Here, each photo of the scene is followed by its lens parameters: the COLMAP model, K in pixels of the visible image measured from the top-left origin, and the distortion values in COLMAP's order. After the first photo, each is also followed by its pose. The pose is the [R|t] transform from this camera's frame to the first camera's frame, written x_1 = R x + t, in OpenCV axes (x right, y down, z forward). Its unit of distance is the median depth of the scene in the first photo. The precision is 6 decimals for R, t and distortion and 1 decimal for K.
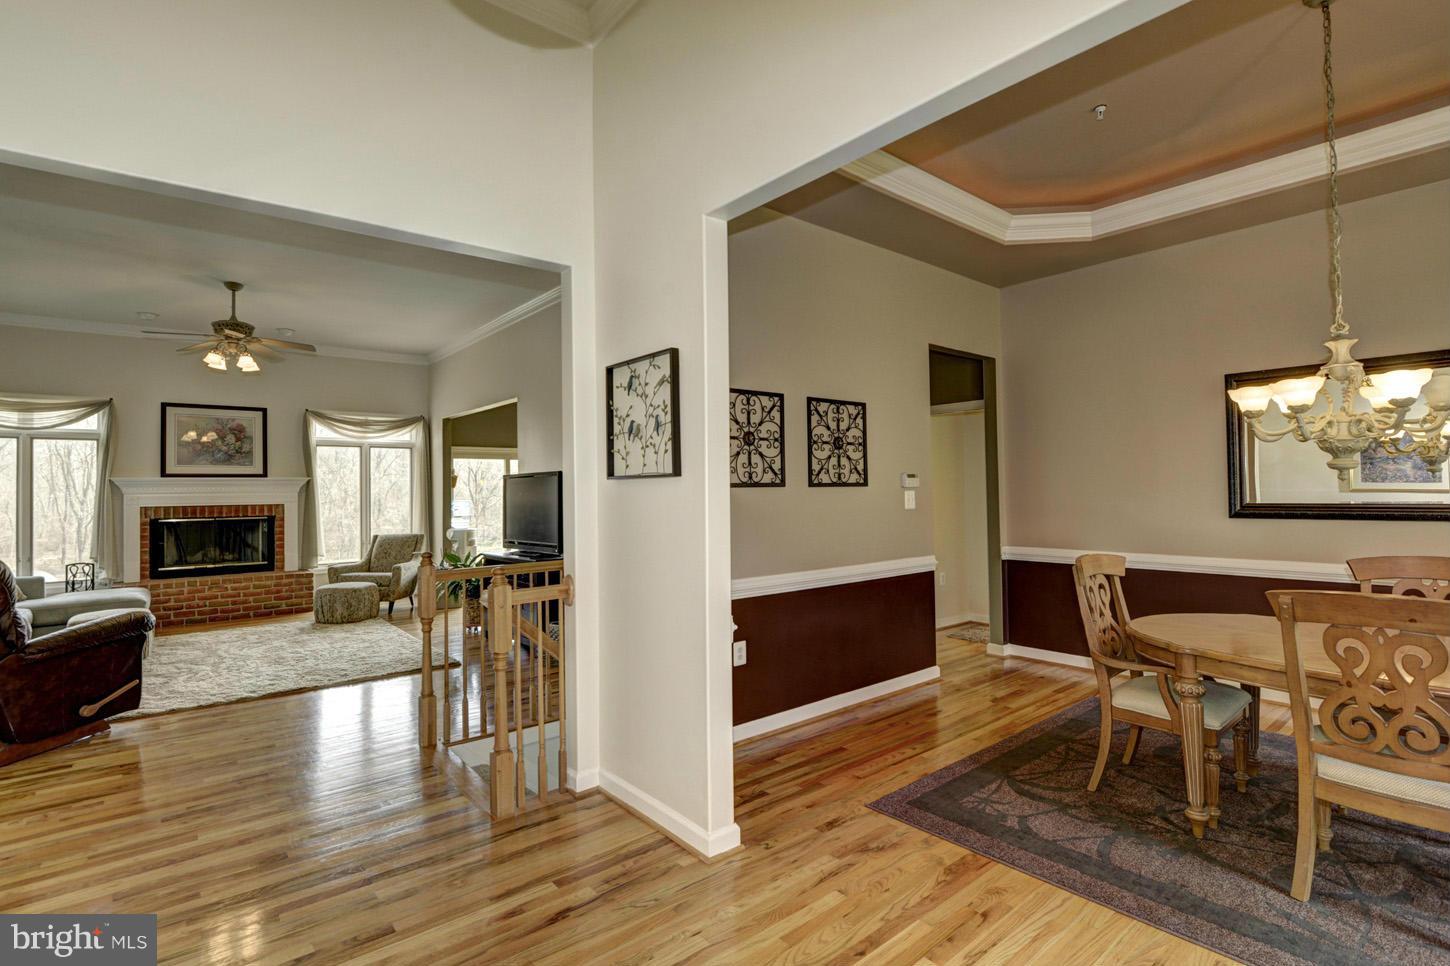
lens RADIAL K [[694.8, 0, 722.1], [0, 694.8, 478.0], [0, 0, 1]] dist [-0.013679, -0.000933]
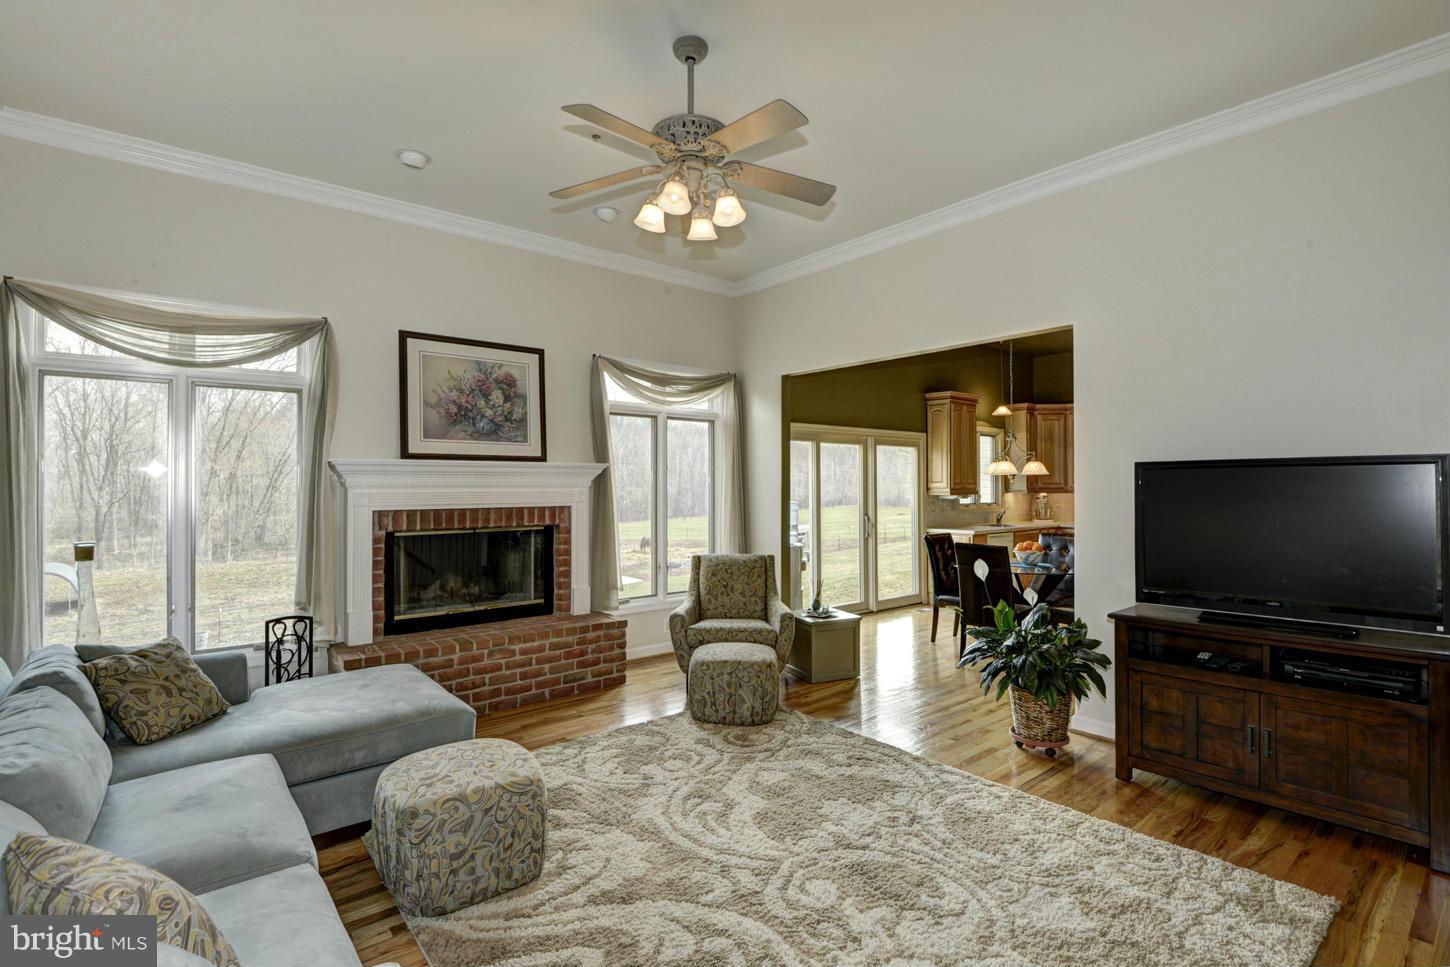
lens RADIAL K [[685.4, 0, 716.8], [0, 685.4, 481.0], [0, 0, 1]] dist [-0.001918, -0.009305]
pose [[0.999927, 0.011987, -0.001310, -0.533196], [-0.011968, 0.999832, 0.013912, 0.005715], [0.001476, -0.013895, 0.999902, 0.413005]]
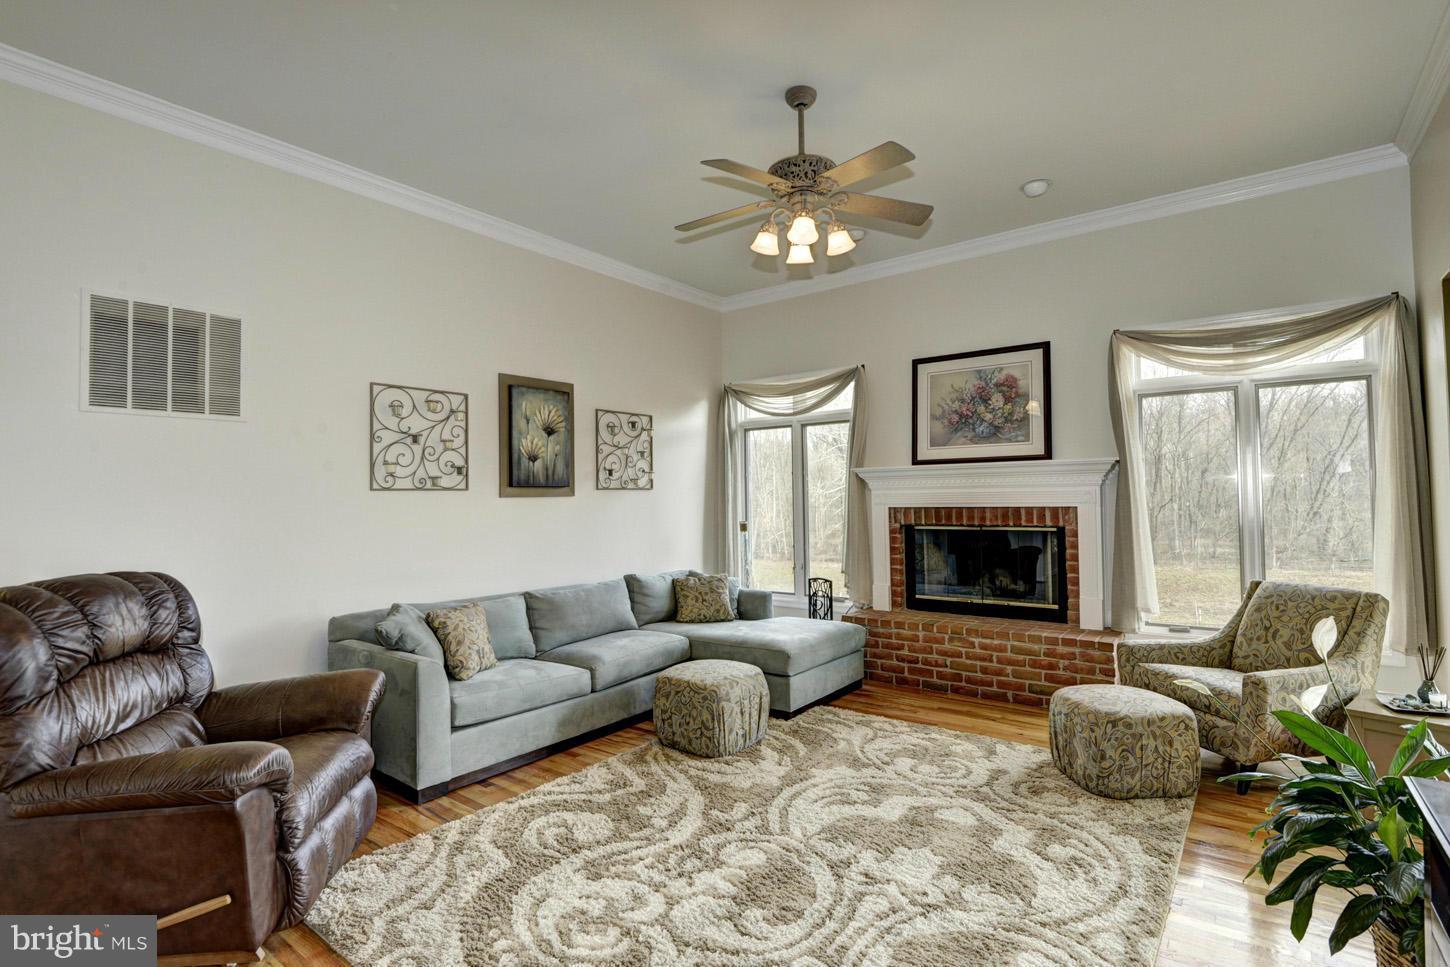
lens RADIAL K [[694.8, 0, 722.1], [0, 694.8, 478.5], [0, 0, 1]] dist [-0.013679, -0.000933]
pose [[0.223788, -0.016029, -0.974506, -0.163467], [0.029401, 0.999521, -0.009689, 0.012677], [0.974194, -0.026483, 0.224152, 0.631821]]
